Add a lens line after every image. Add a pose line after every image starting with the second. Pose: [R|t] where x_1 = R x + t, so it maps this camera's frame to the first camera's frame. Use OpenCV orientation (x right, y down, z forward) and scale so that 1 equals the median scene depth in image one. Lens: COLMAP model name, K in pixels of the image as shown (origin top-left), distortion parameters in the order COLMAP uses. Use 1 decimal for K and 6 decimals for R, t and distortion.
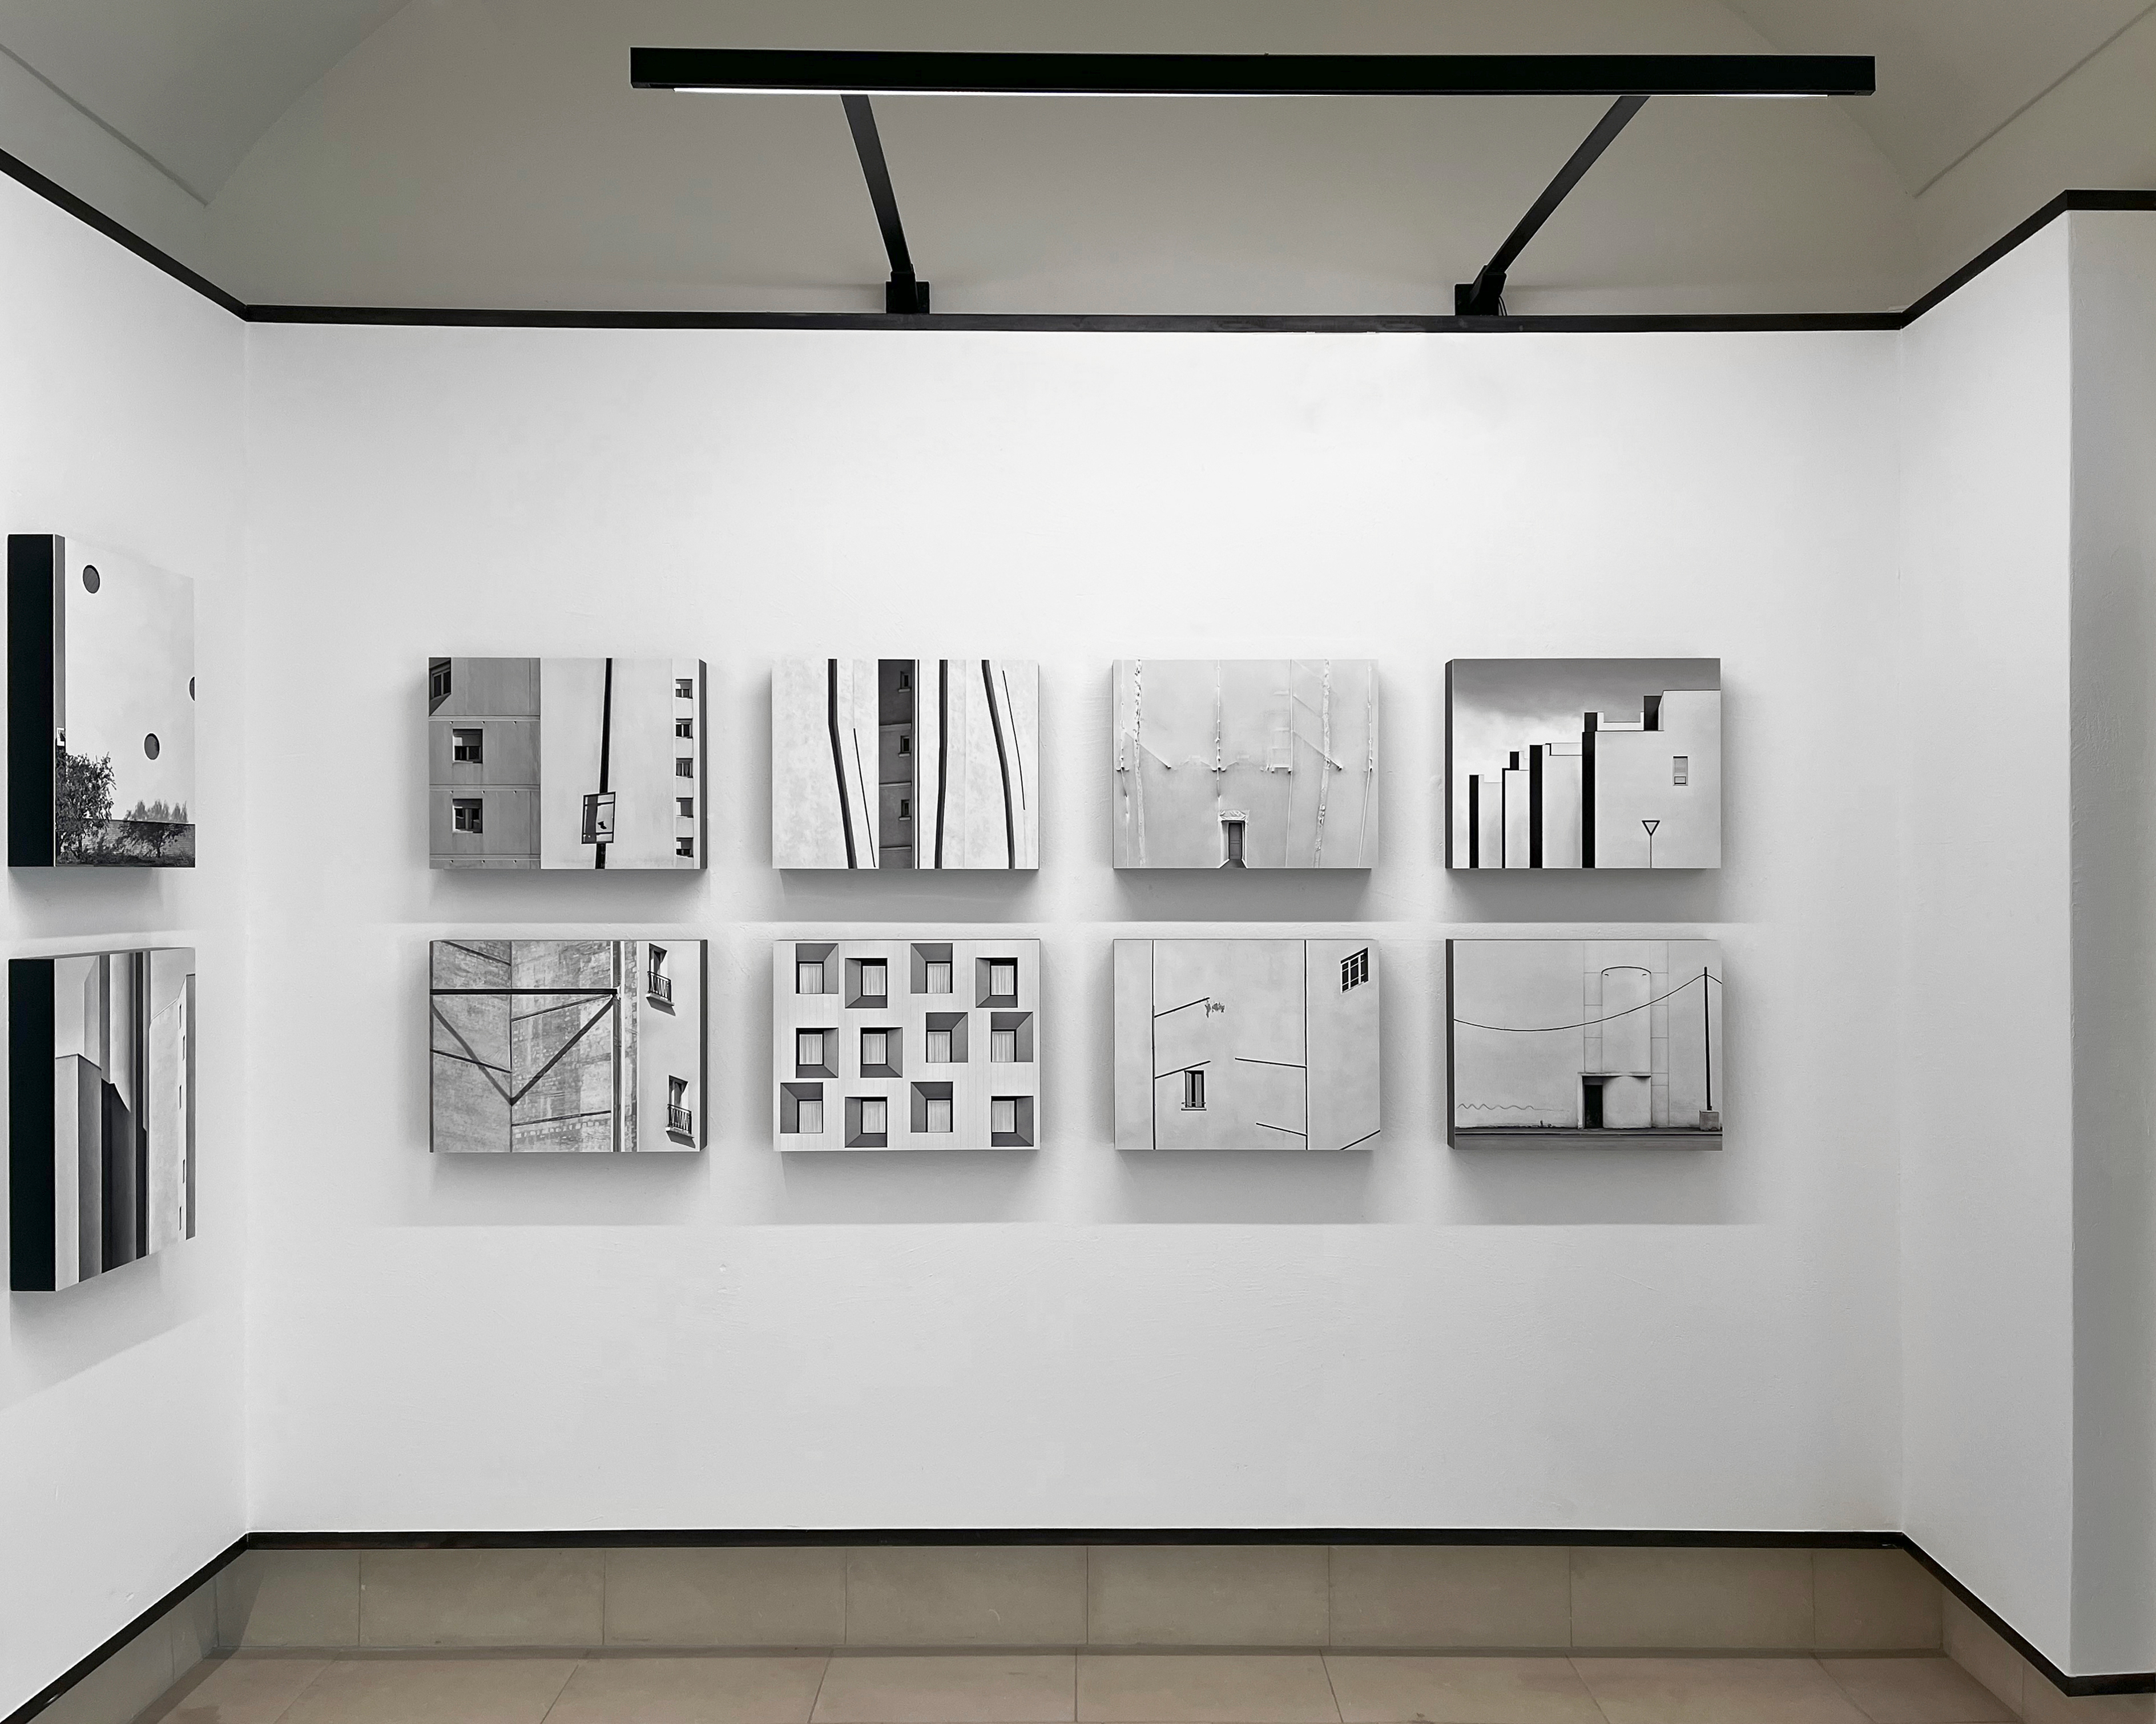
lens RADIAL K [[1750.4, 0, 1061.1], [0, 1750.4, 870.4], [0, 0, 1]] dist [0.004785, 0.000081]
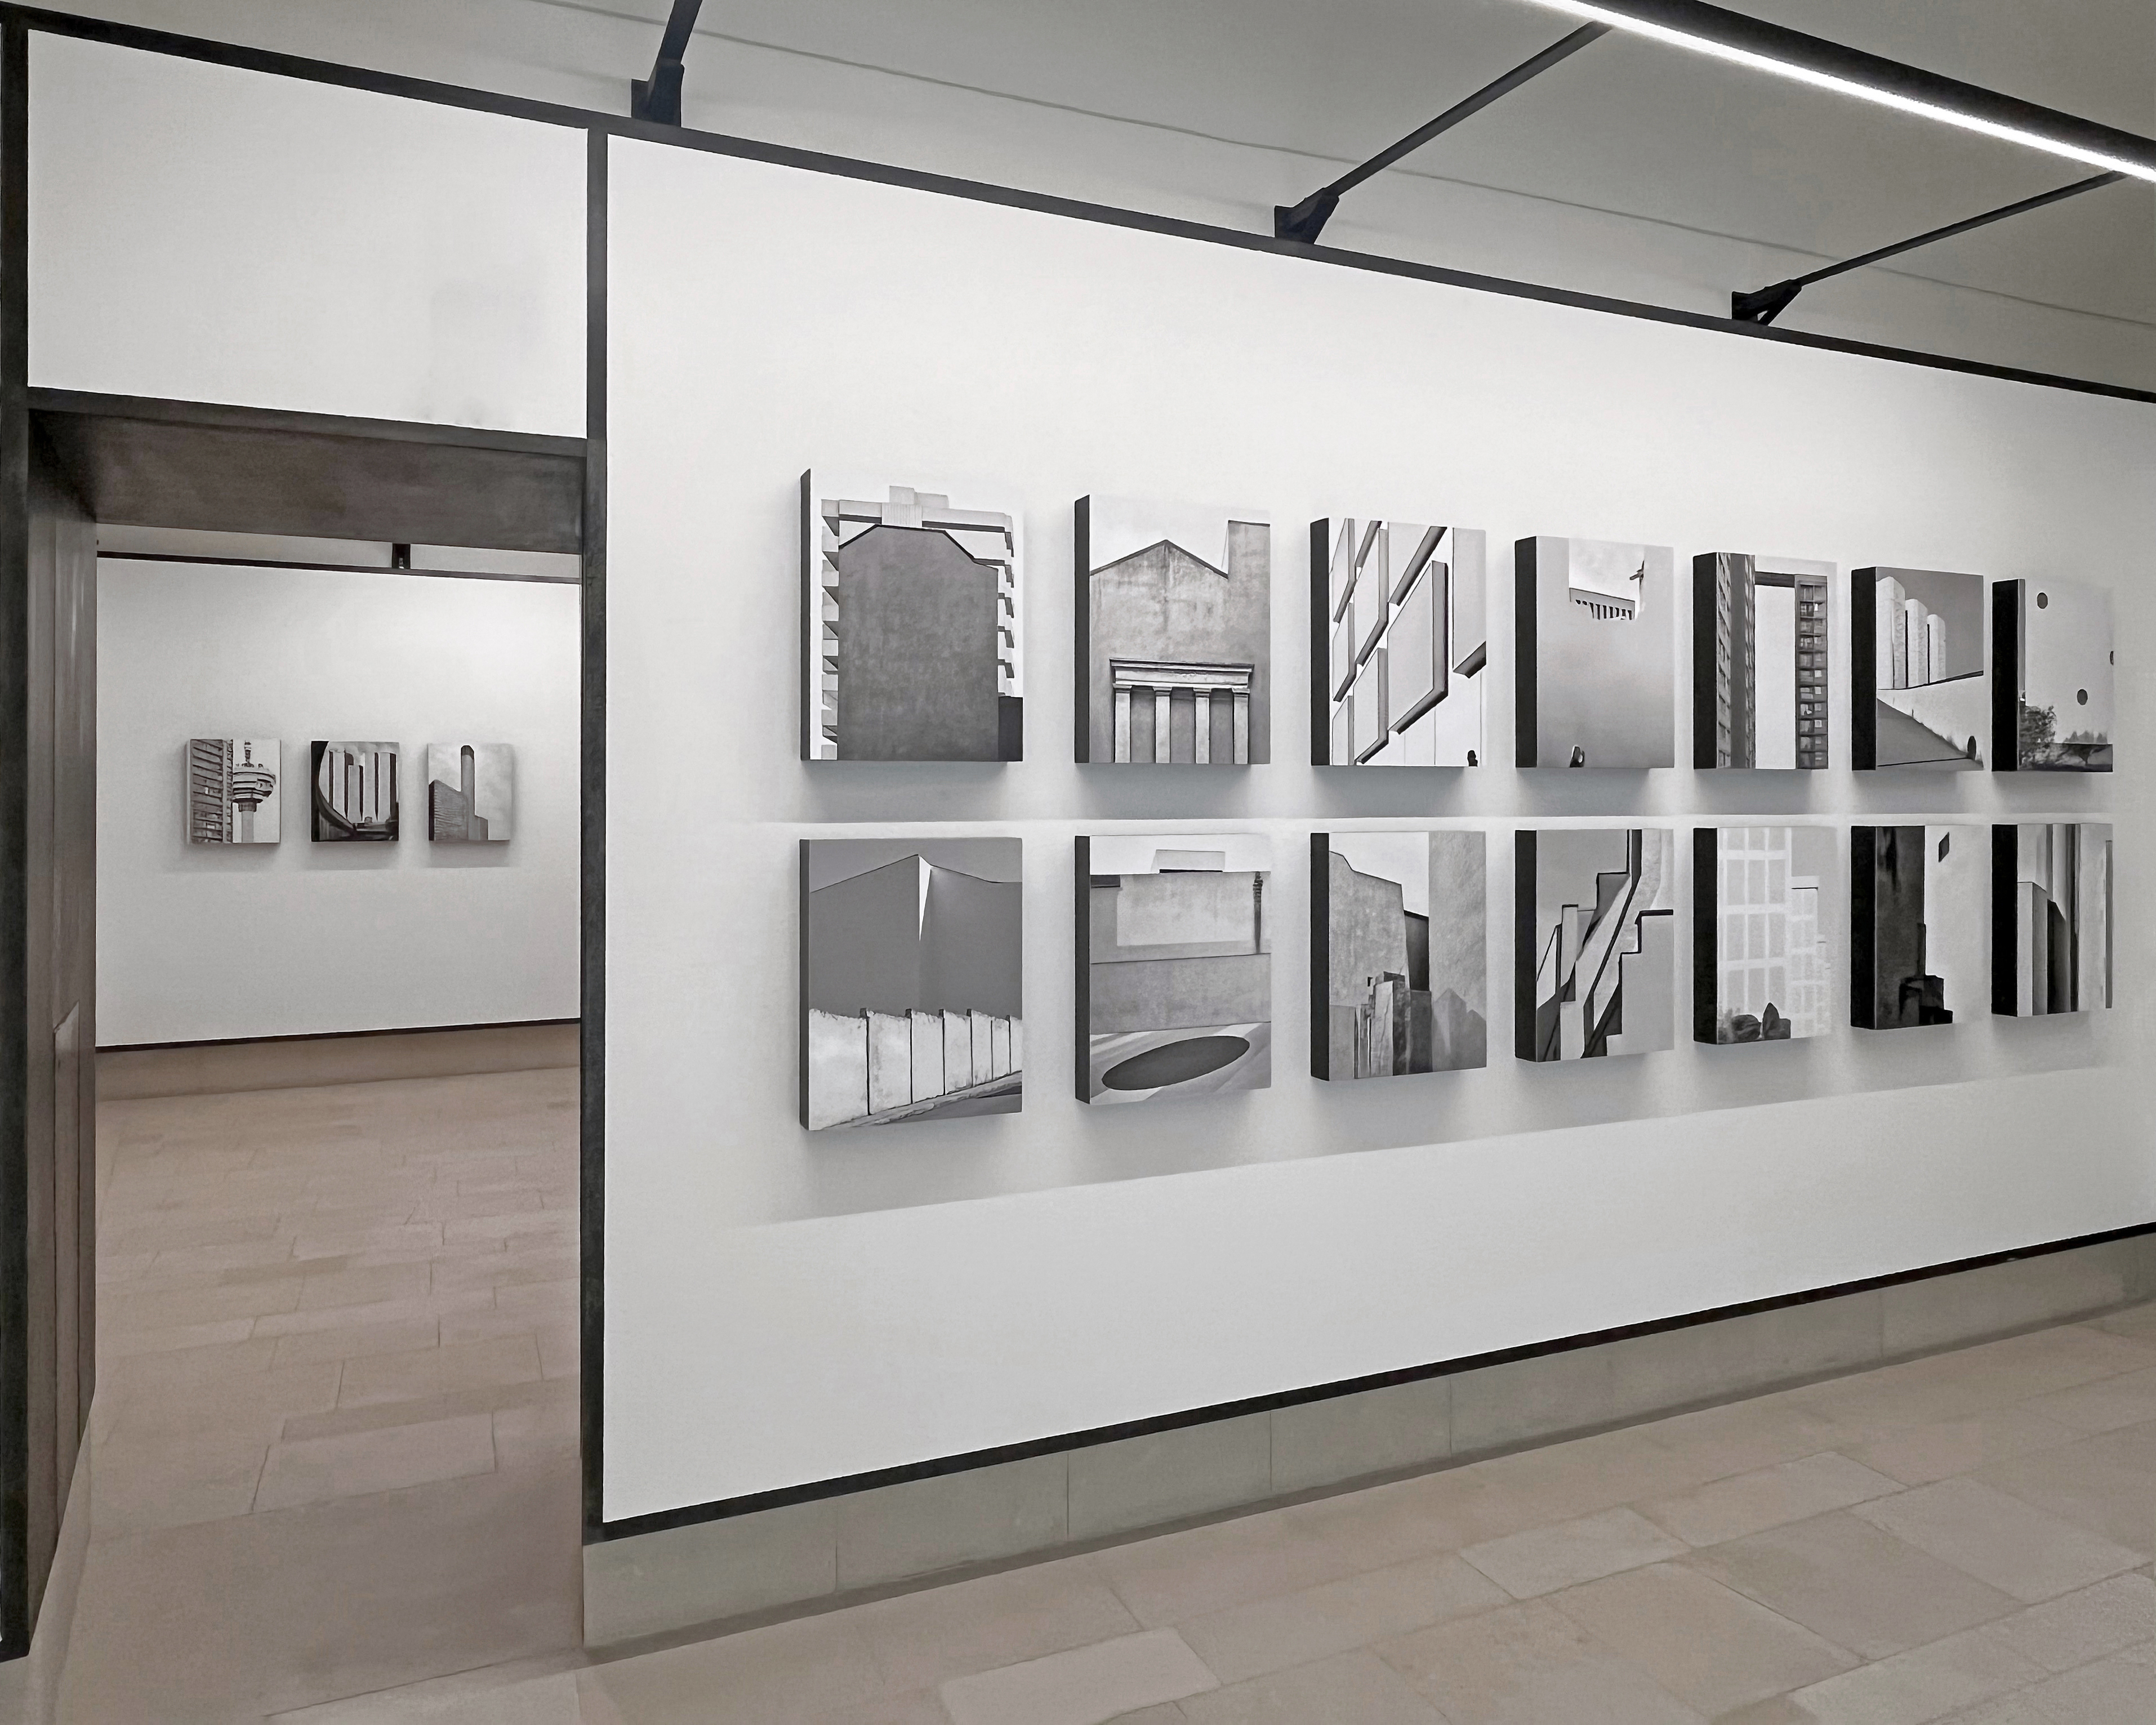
lens RADIAL K [[1437.8, 0, 1011.0], [0, 1437.8, 798.8], [0, 0, 1]] dist [0.001743, 0.001641]
pose [[0.427956, 0.004589, -0.903788, 0.226842], [-0.000135, 0.999987, 0.005013, 0.014397], [0.903800, -0.002023, 0.427951, -0.403382]]
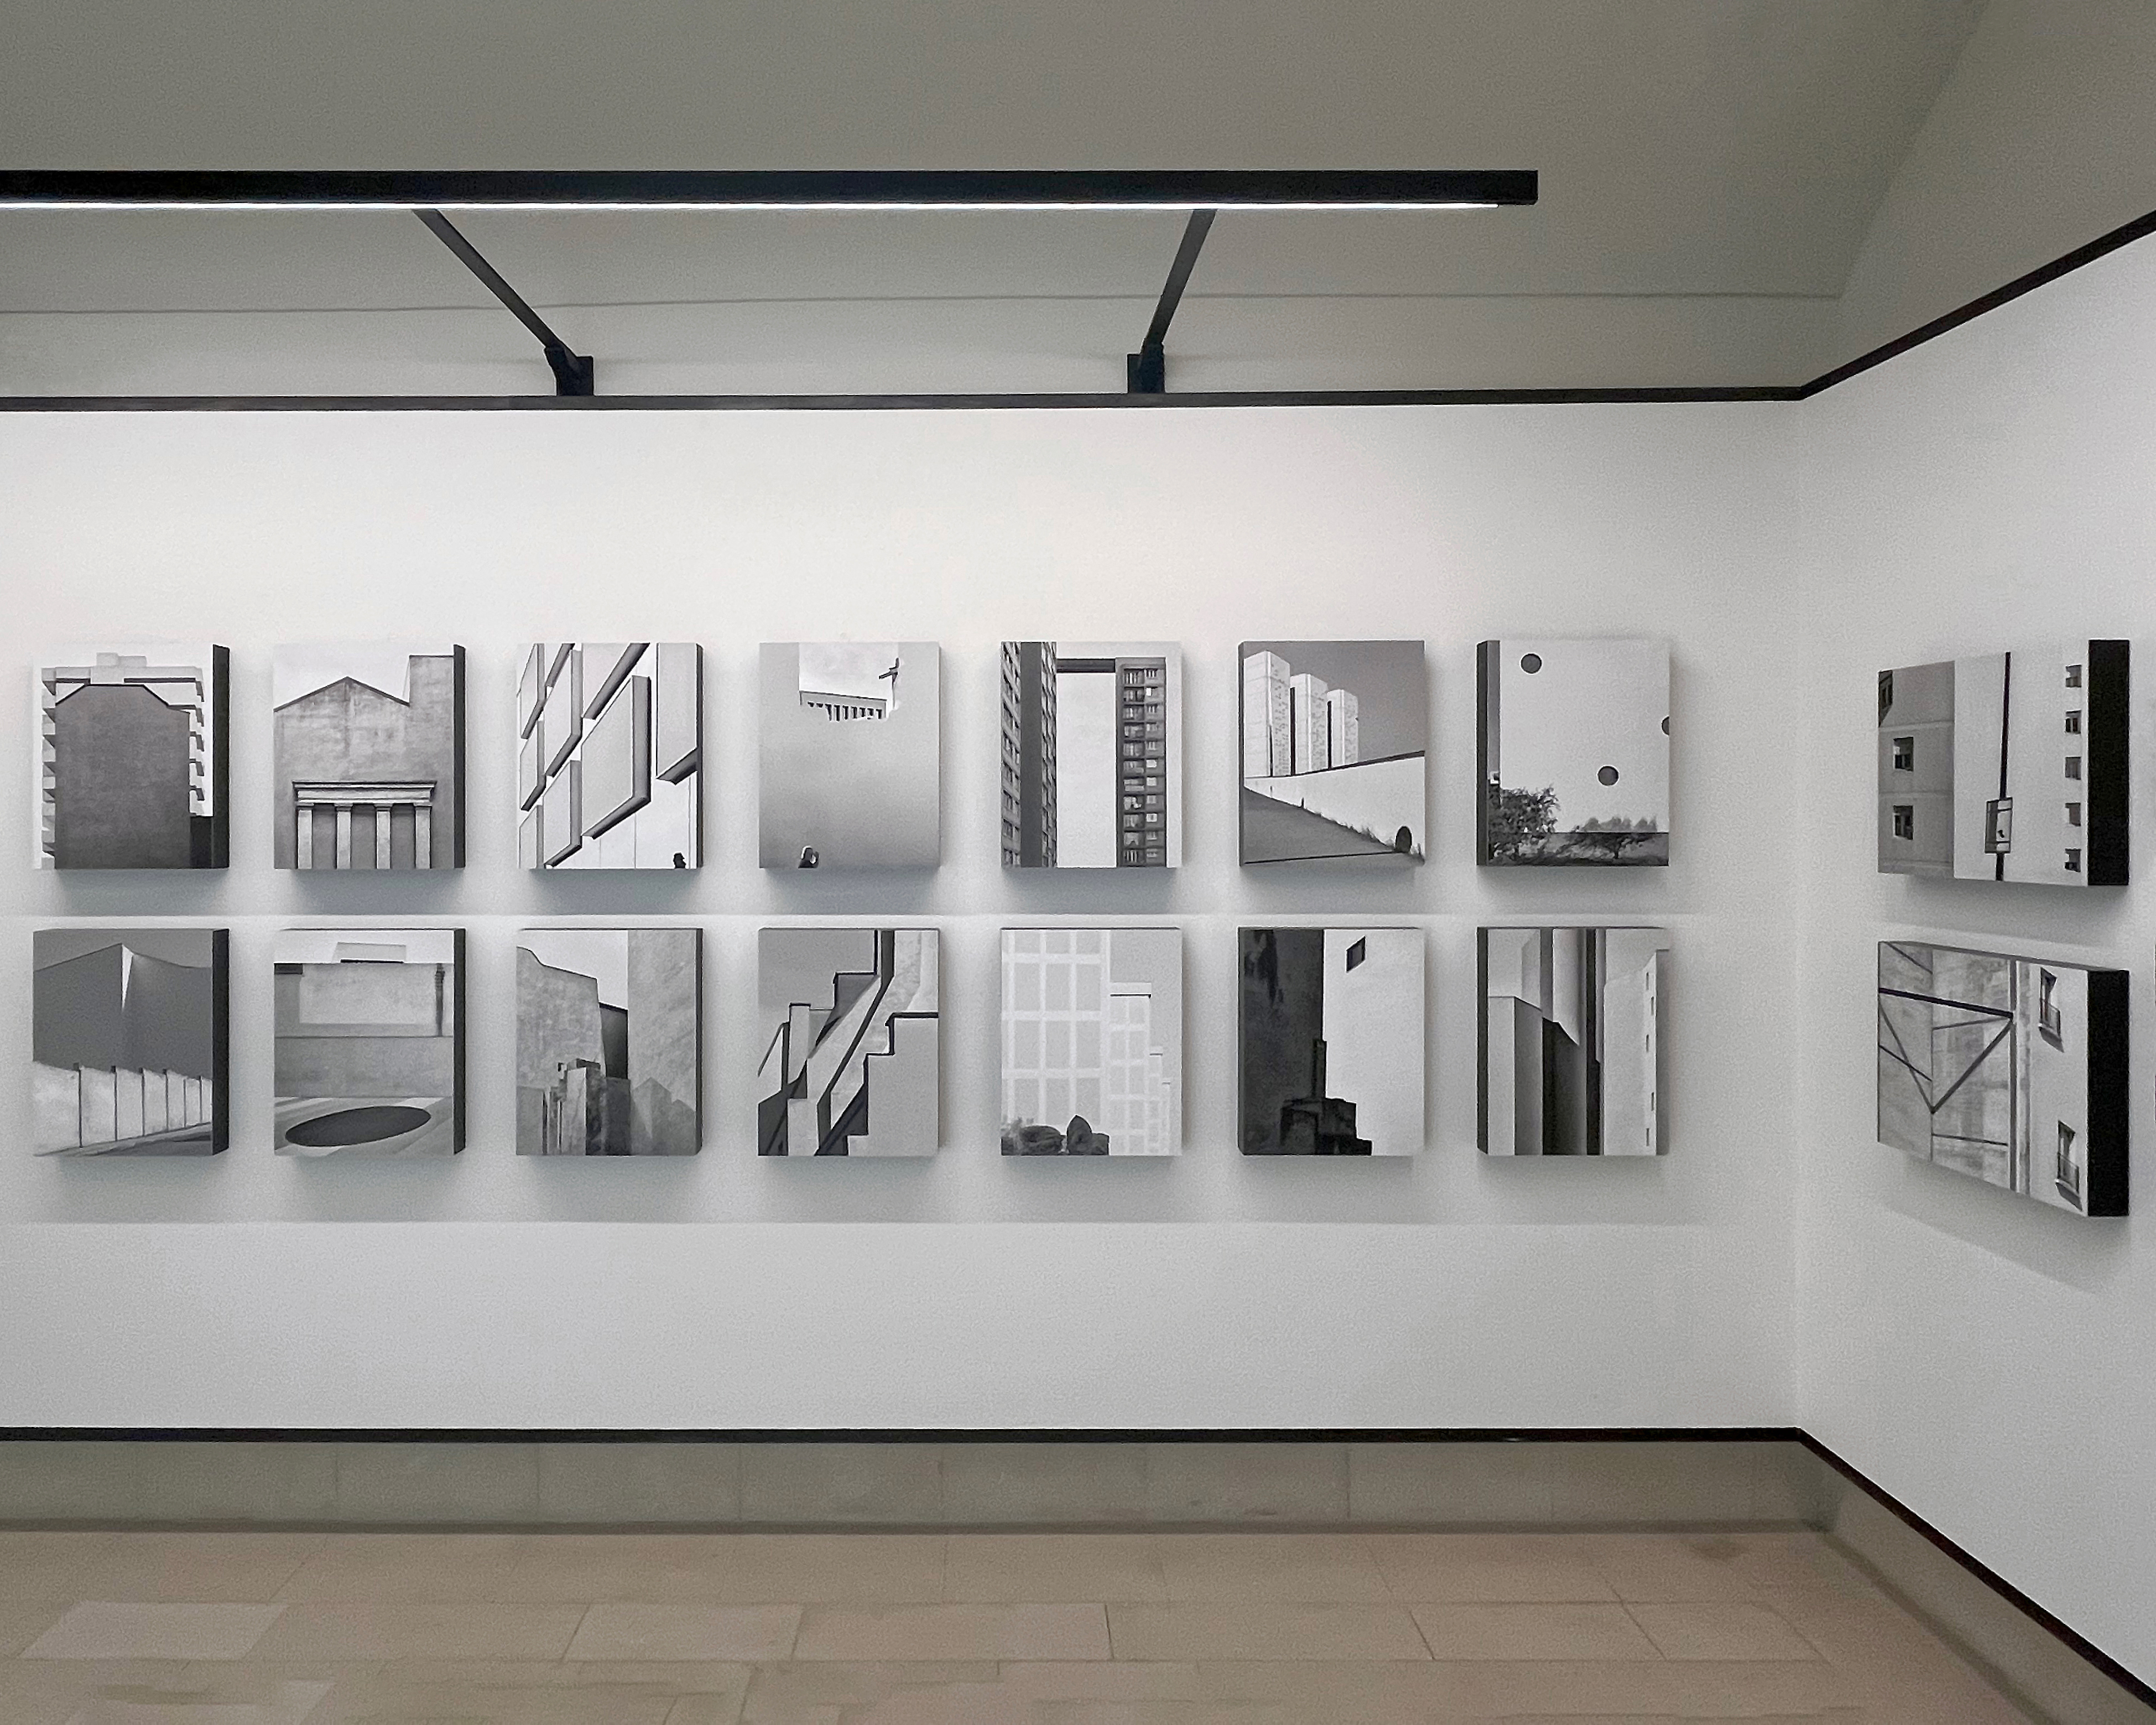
lens RADIAL K [[1342.0, 0, 1020.5], [0, 1342.0, 821.8], [0, 0, 1]] dist [-0.000380, -0.001048]
pose [[0.029348, 0.004486, -0.999559, 0.431388], [0.002565, 0.999986, 0.004563, -0.036637], [0.999566, -0.002698, 0.029336, 0.461177]]
